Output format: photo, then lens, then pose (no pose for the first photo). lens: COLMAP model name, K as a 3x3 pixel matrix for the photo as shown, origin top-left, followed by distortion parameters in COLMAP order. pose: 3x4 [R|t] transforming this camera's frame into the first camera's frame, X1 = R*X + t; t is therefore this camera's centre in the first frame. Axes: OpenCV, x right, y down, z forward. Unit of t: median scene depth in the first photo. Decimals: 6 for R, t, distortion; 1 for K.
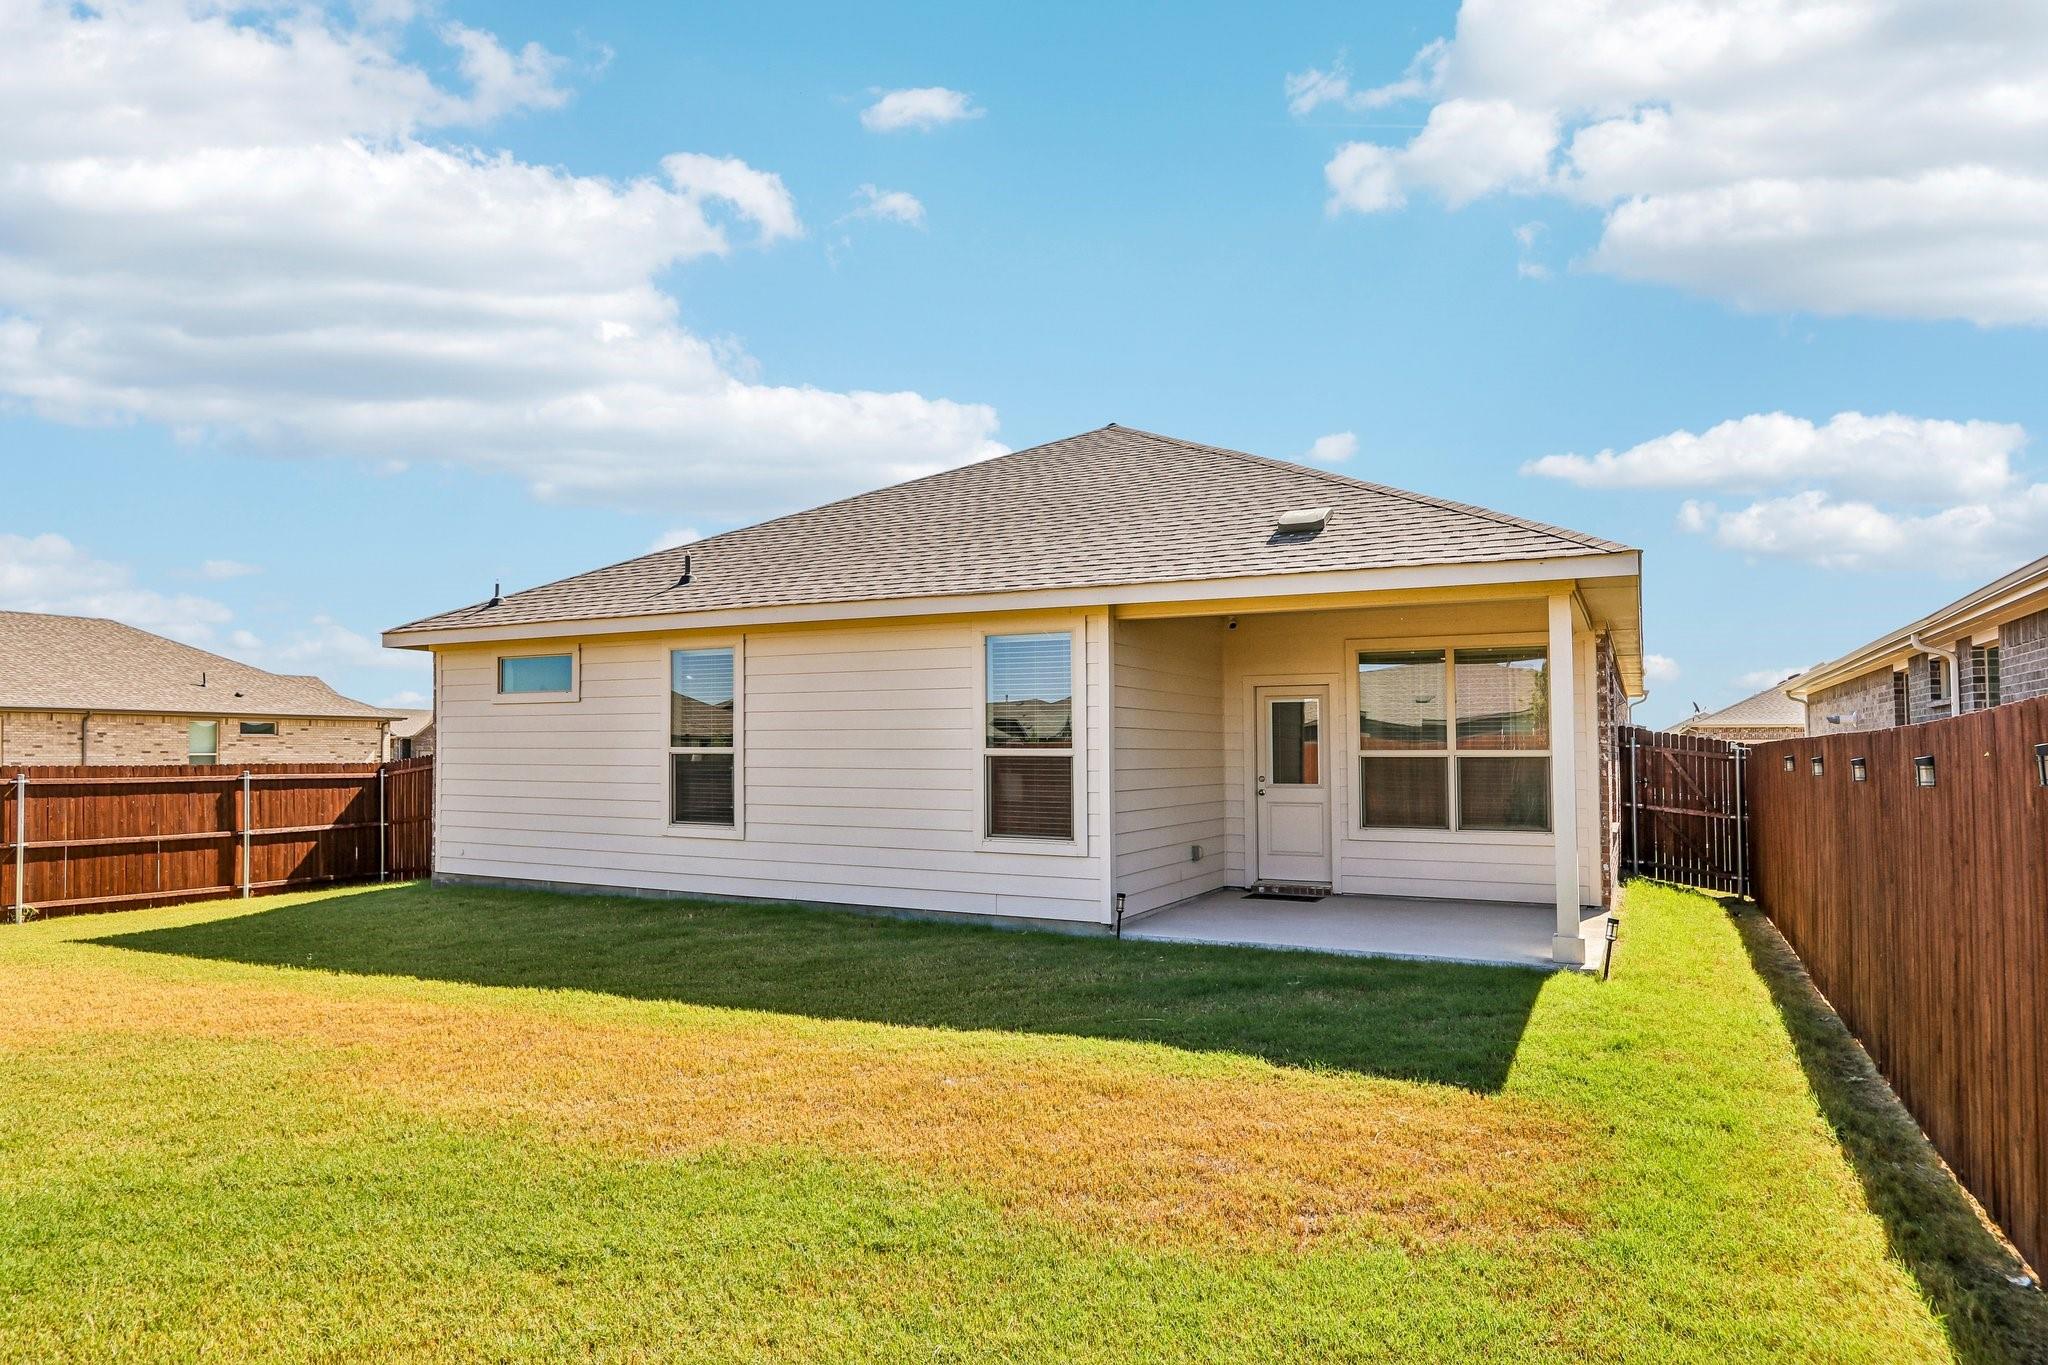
lens RADIAL K [[1190.1, 0, 1024.0], [0, 1190.1, 682.5], [0, 0, 1]] dist [-0.001174, 0.000025]
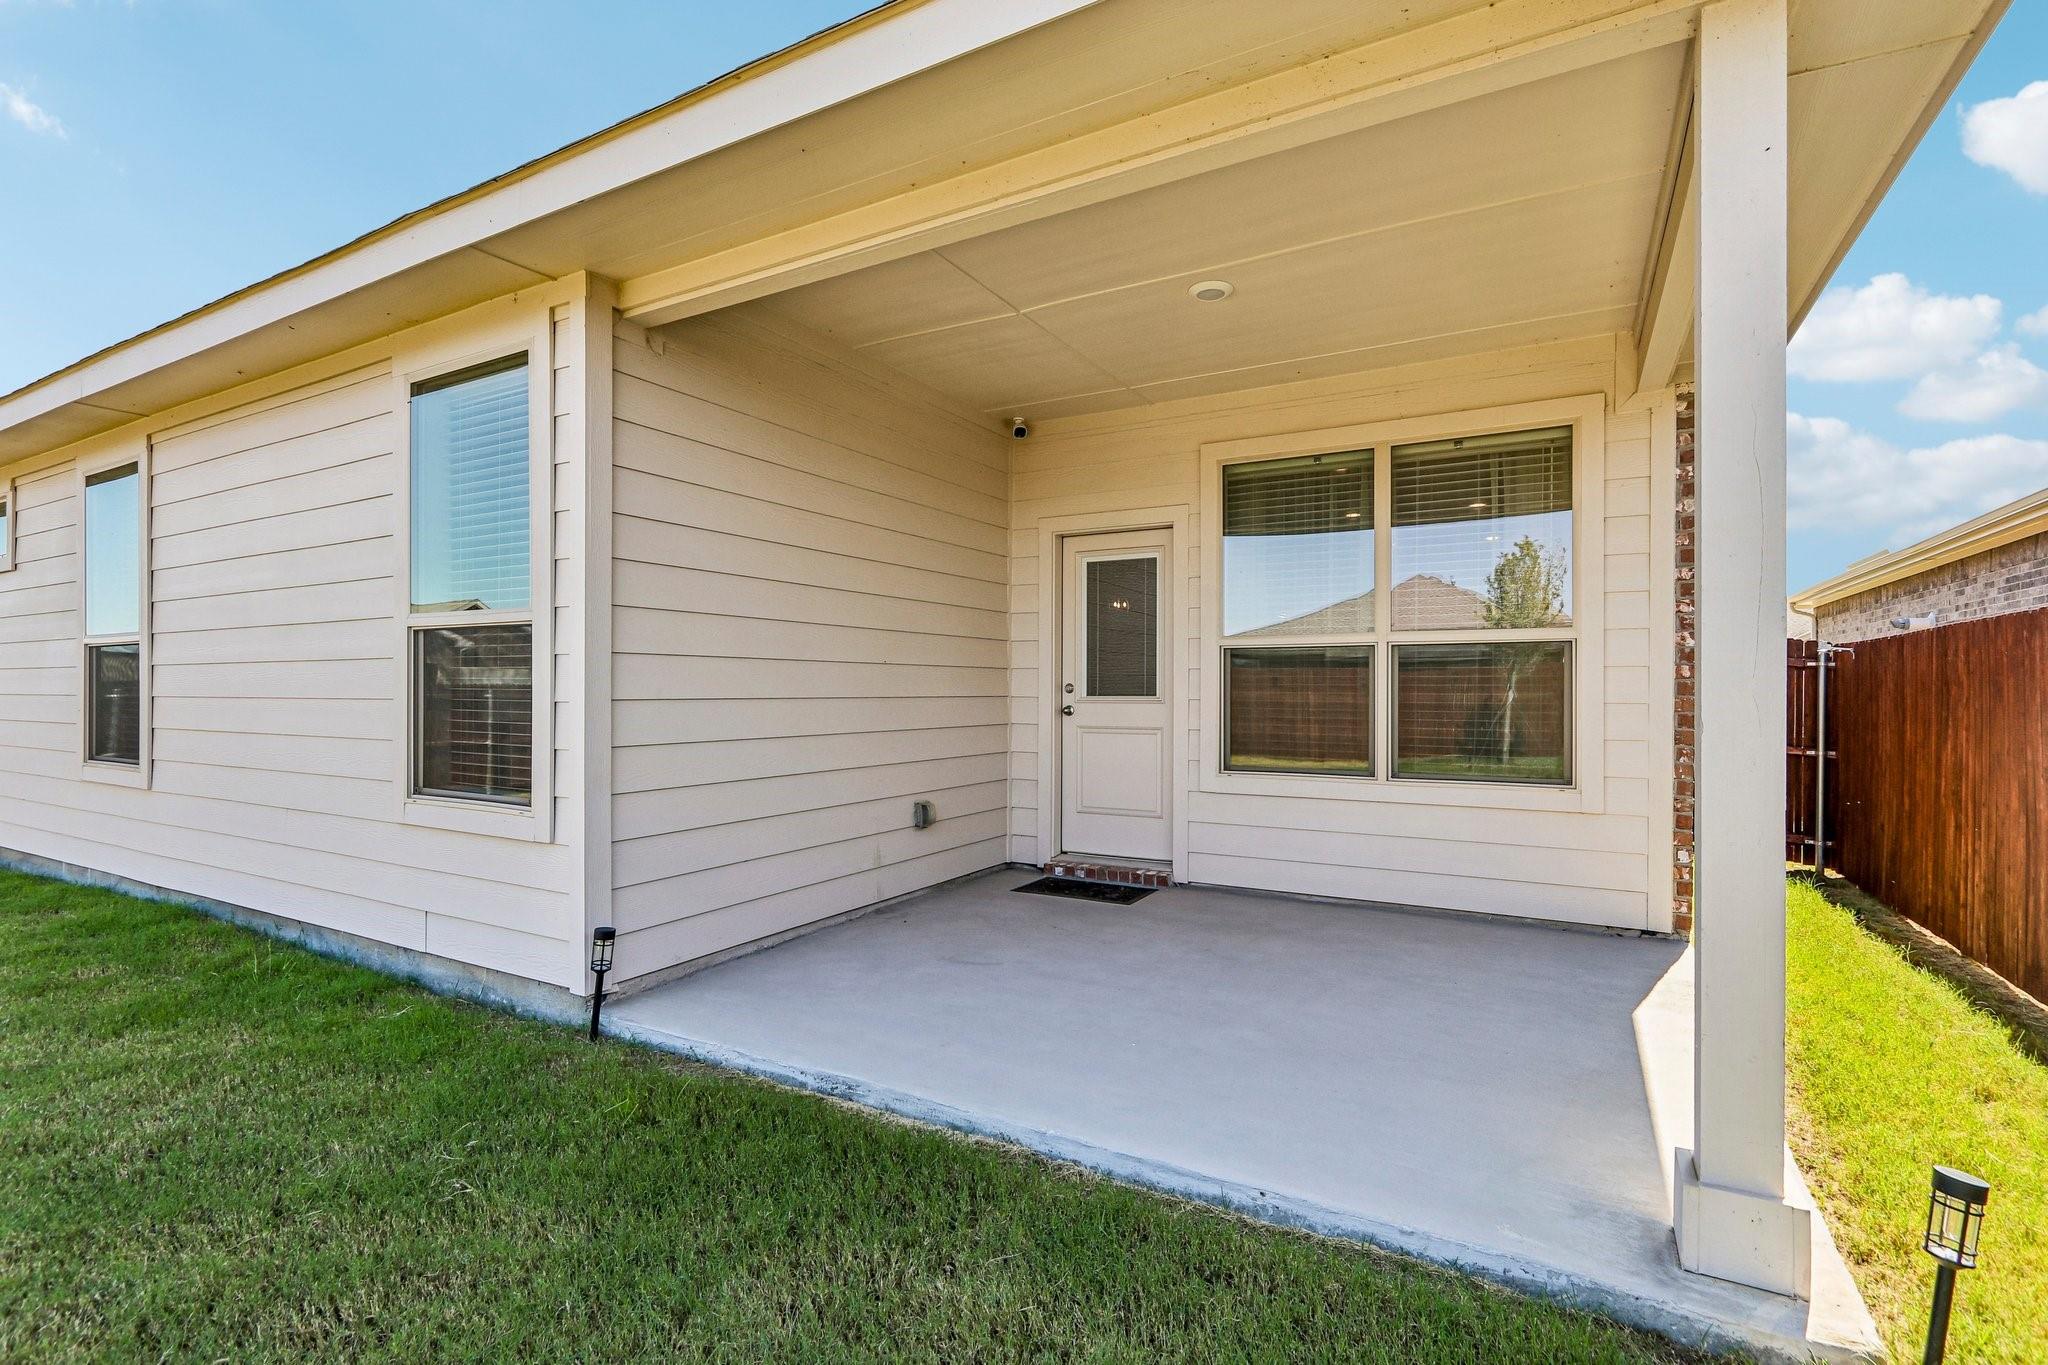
lens RADIAL K [[967.5, 0, 1024.0], [0, 967.5, 682.5], [0, 0, 1]] dist [0.001207, 0.000272]
pose [[0.999604, 0.003367, -0.027948, 0.200826], [-0.001885, 0.998600, 0.052870, 0.054786], [0.028086, -0.052796, 0.998210, 0.533081]]
